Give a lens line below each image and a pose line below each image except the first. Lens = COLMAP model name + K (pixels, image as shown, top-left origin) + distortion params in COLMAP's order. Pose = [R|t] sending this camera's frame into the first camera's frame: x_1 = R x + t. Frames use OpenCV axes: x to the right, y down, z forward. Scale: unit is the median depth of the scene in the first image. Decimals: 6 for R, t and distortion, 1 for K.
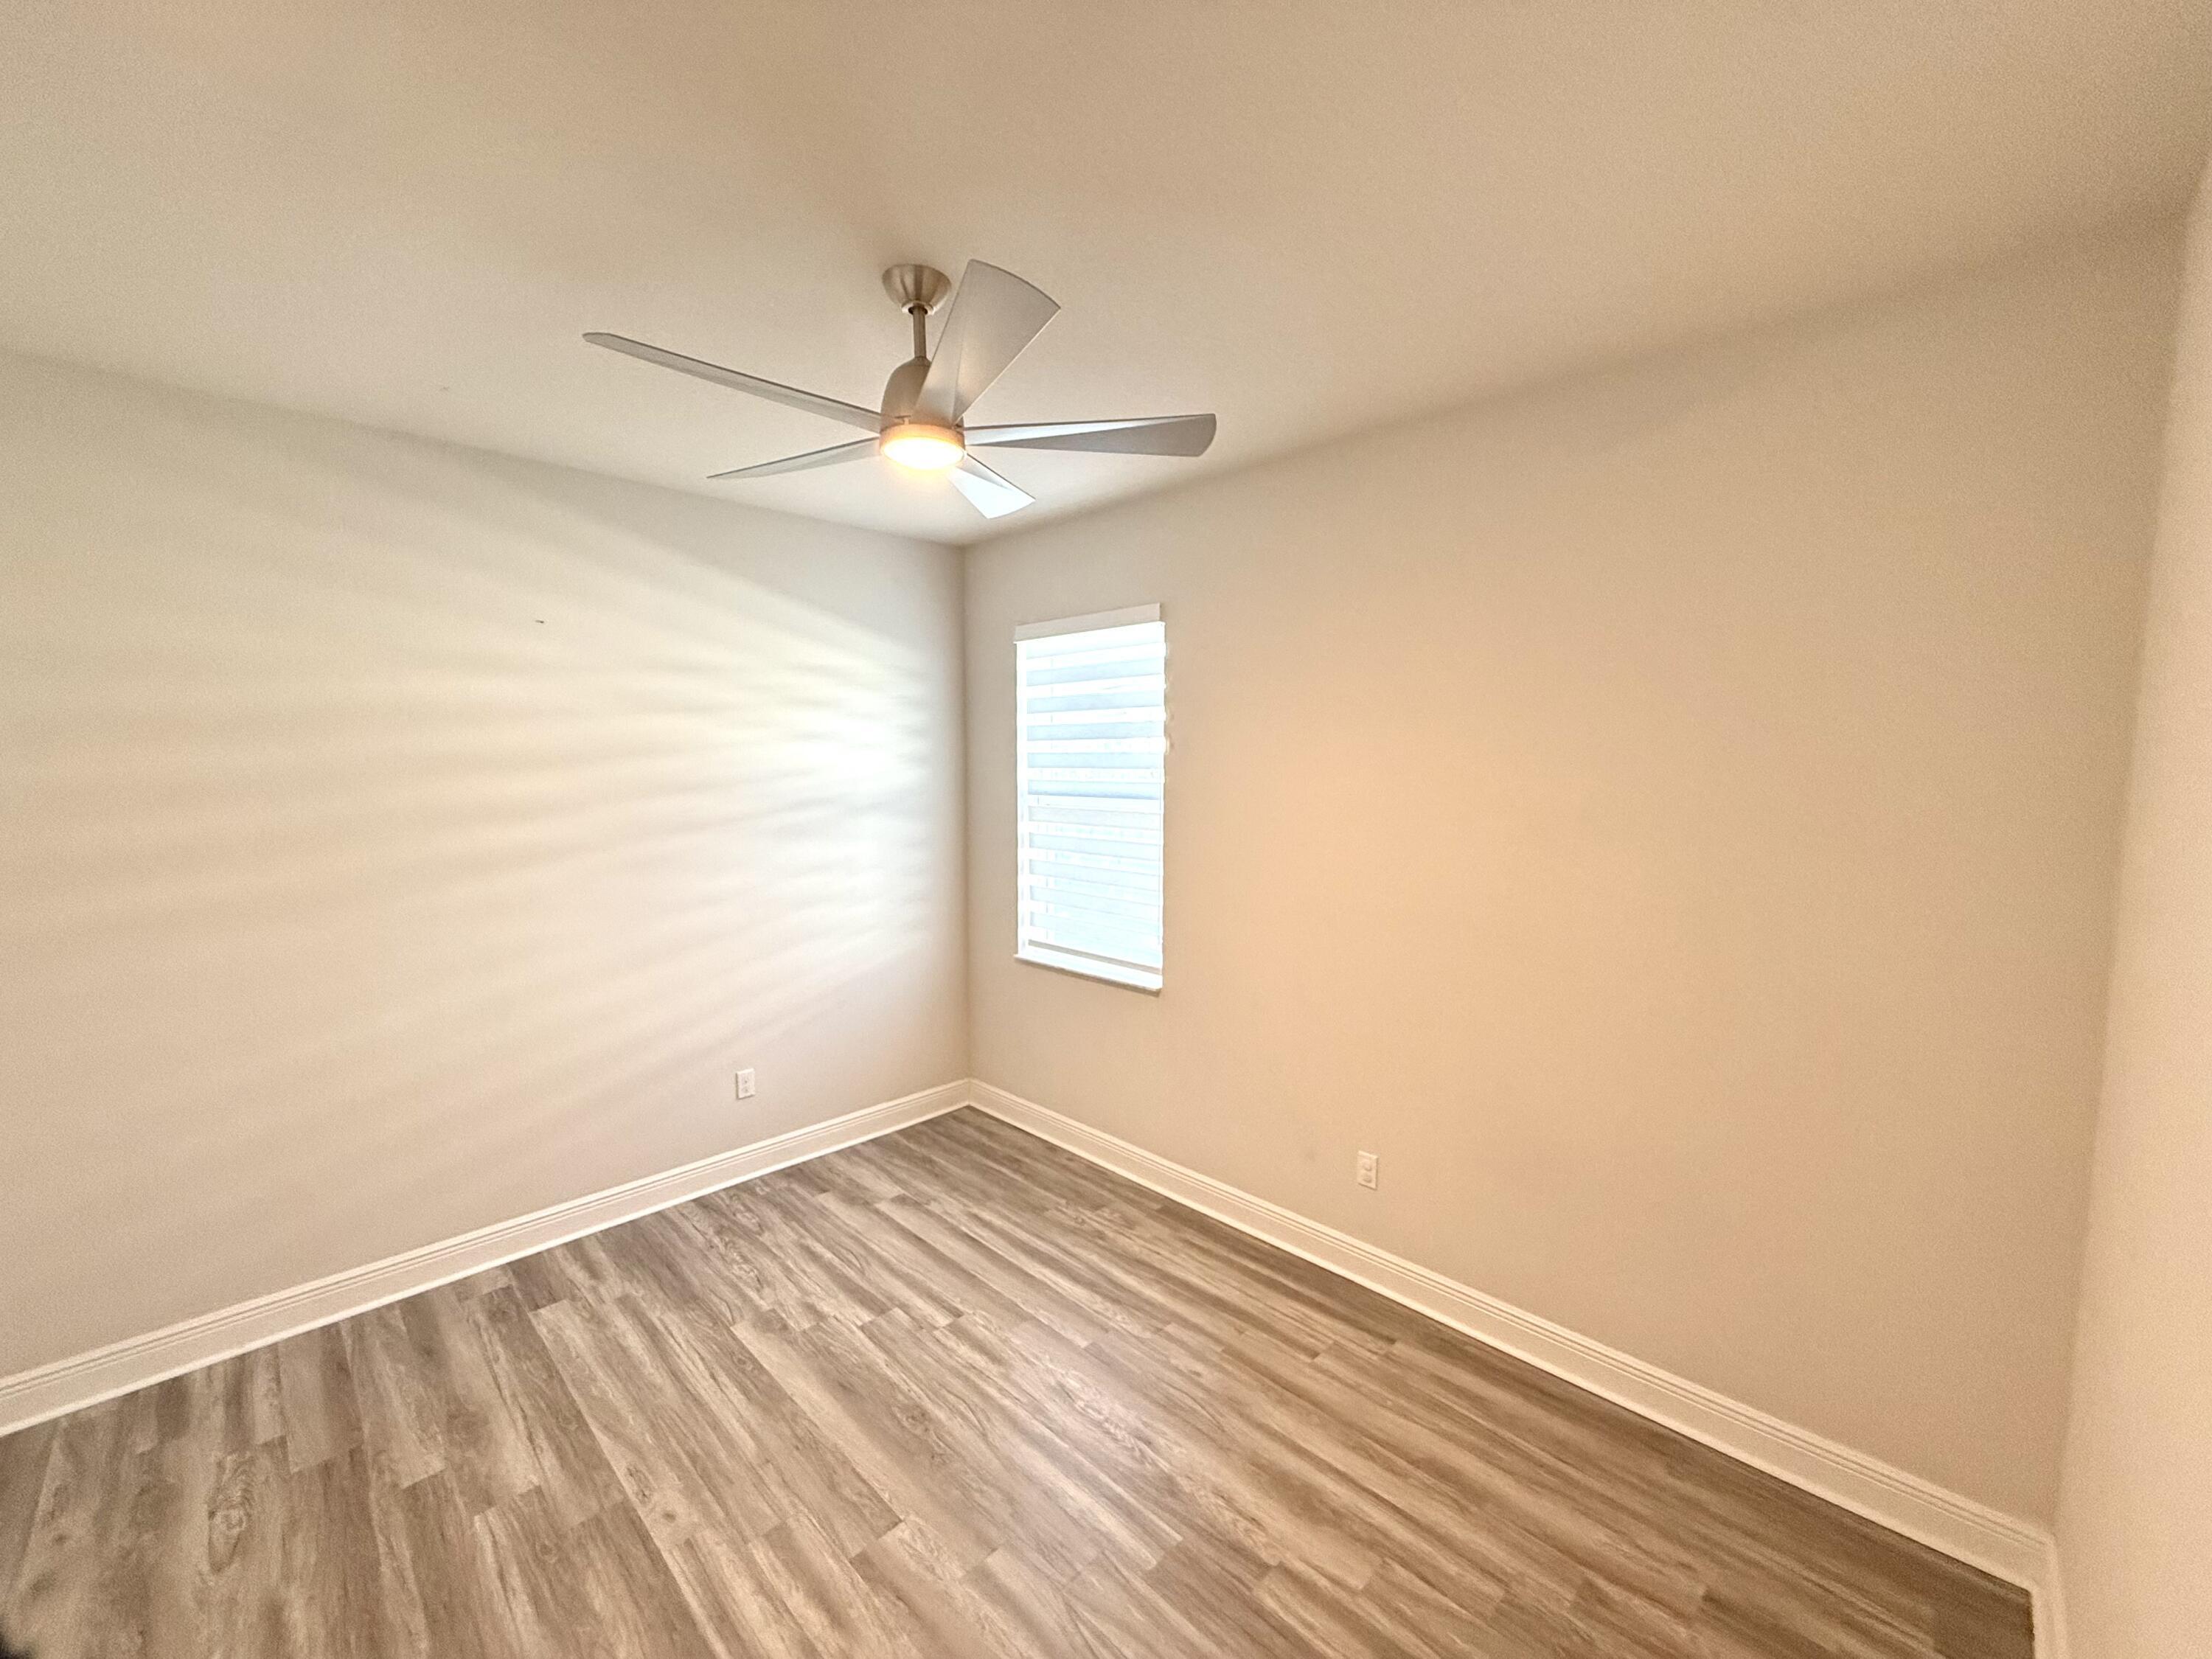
lens RADIAL K [[886.9, 0, 1103.7], [0, 886.9, 830.7], [0, 0, 1]] dist [-0.005179, 0.000204]
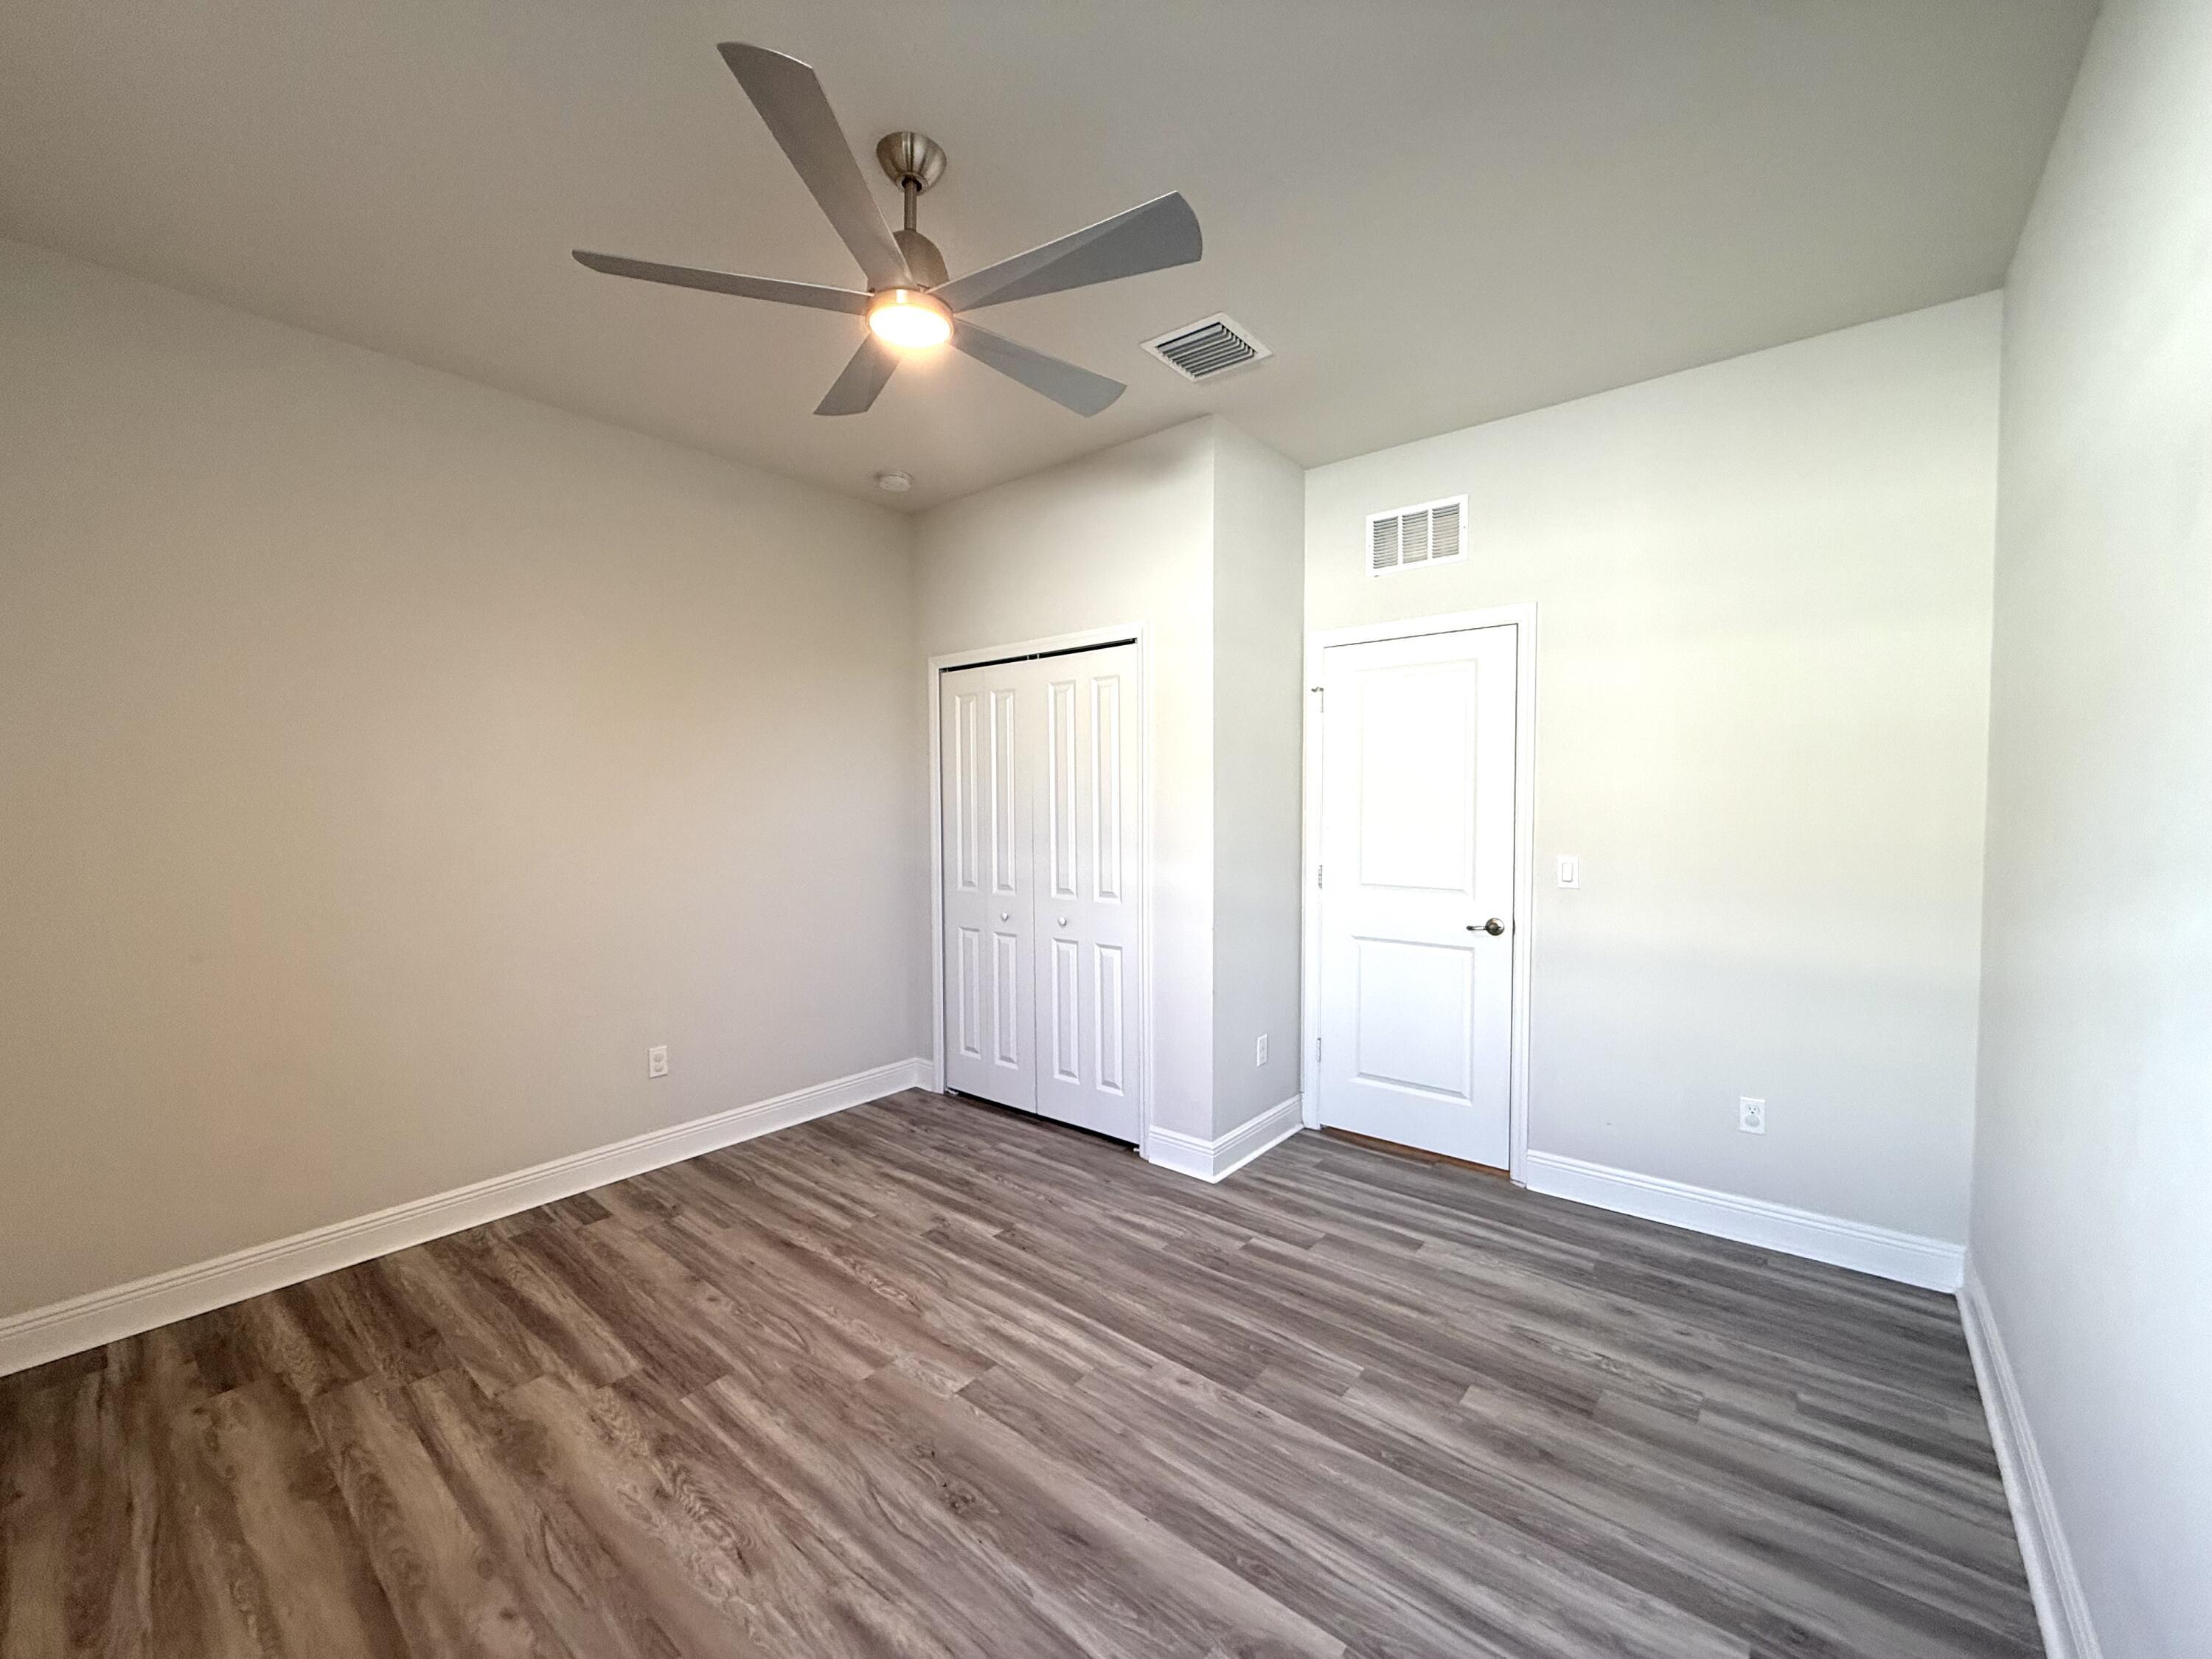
lens RADIAL K [[886.9, 0, 1104.9], [0, 886.9, 834.8], [0, 0, 1]] dist [-0.005179, 0.000204]
pose [[-0.995864, 0.004489, -0.090750, -0.288046], [-0.006393, 0.992842, 0.119266, 0.014692], [0.090636, 0.119353, -0.988706, 1.816144]]
